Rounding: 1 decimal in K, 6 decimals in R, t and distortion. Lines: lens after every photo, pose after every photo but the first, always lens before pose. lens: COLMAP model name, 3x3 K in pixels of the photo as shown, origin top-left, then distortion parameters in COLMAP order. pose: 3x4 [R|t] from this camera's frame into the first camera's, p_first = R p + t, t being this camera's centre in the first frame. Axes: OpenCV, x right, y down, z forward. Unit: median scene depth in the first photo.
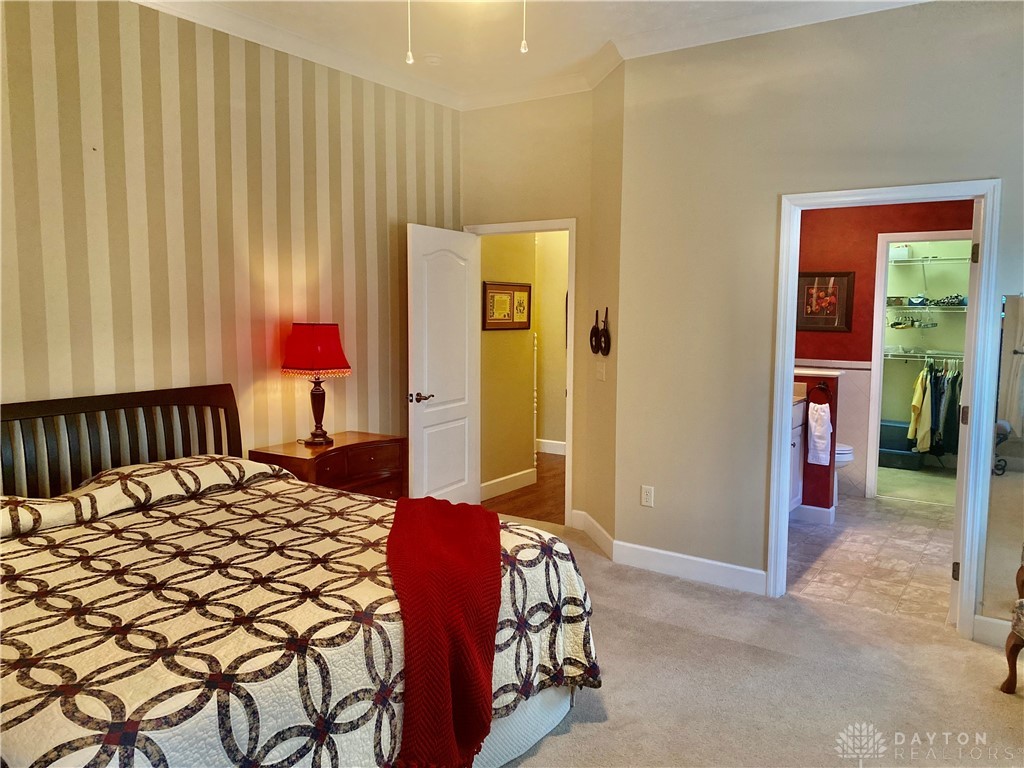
lens RADIAL K [[781.8, 0, 511.9], [0, 781.8, 378.2], [0, 0, 1]] dist [0.014521, -0.006695]
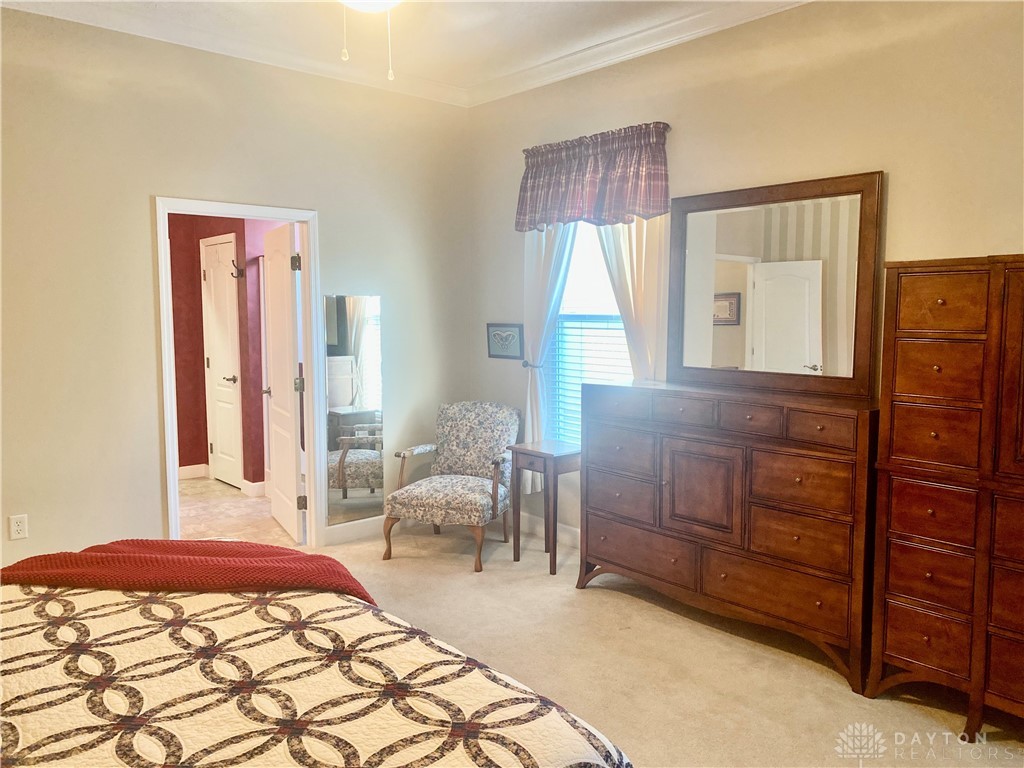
lens RADIAL K [[781.8, 0, 511.9], [0, 781.8, 378.2], [0, 0, 1]] dist [0.014521, -0.006695]
pose [[0.243362, -0.089685, 0.965780, -0.932081], [0.092830, 0.993299, 0.068849, -0.034379], [-0.965483, 0.072899, 0.250056, 0.478532]]
